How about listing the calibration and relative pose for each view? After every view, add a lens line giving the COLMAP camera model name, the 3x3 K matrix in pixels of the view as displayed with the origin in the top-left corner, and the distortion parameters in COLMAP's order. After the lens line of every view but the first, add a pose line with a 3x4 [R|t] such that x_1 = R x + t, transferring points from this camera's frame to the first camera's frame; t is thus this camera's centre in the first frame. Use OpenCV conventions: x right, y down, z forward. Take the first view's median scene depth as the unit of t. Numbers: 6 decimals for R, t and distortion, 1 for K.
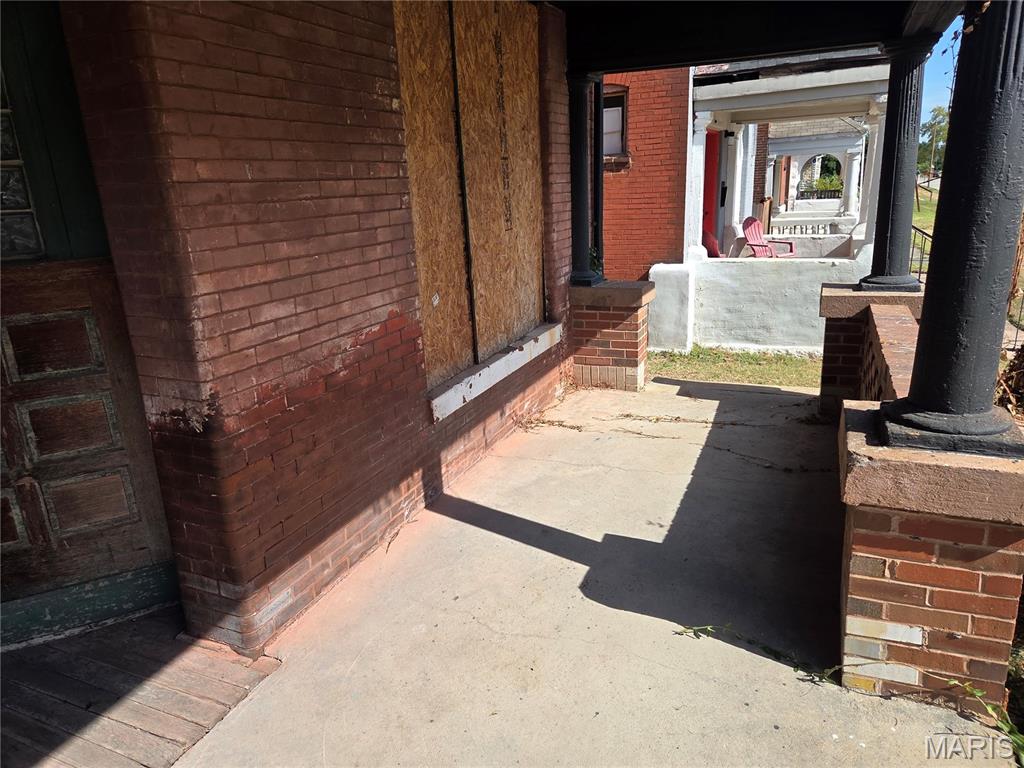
lens RADIAL K [[690.1, 0, 513.3], [0, 690.1, 384.4], [0, 0, 1]] dist [0.060983, -0.038147]
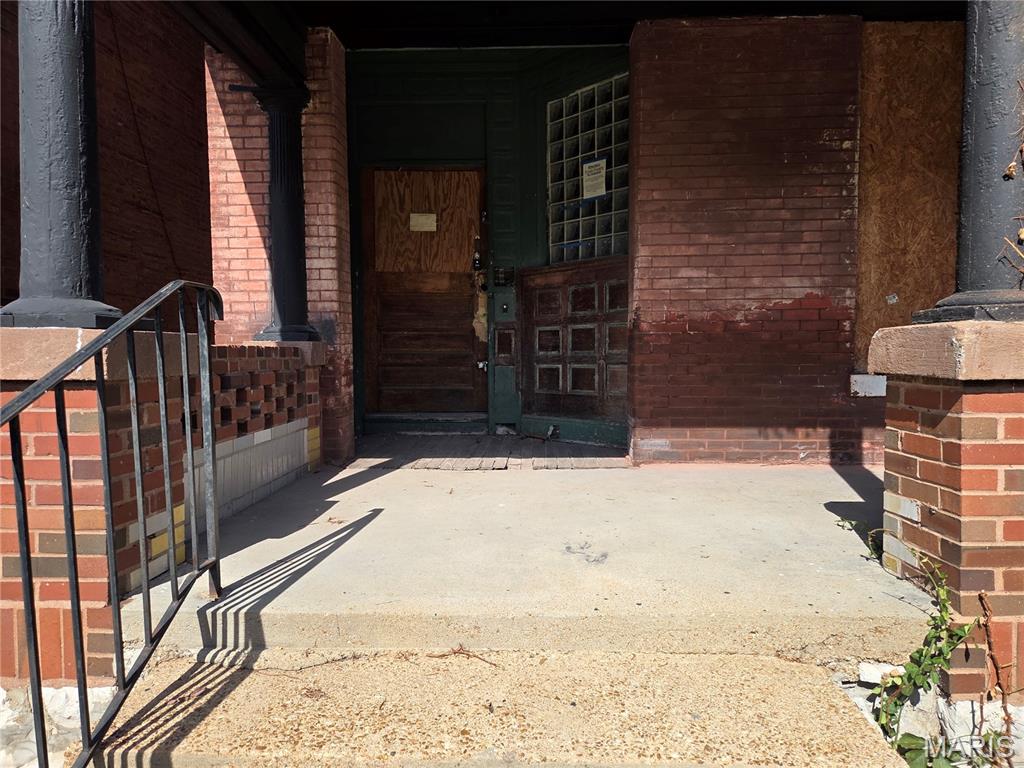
lens RADIAL K [[690.1, 0, 508.2], [0, 690.1, 386.2], [0, 0, 1]] dist [0.060983, -0.038147]
pose [[0.353261, 0.093319, -0.930859, 0.992237], [-0.278019, 0.960531, -0.009215, 0.270096], [0.893259, 0.262052, 0.365263, 0.029435]]
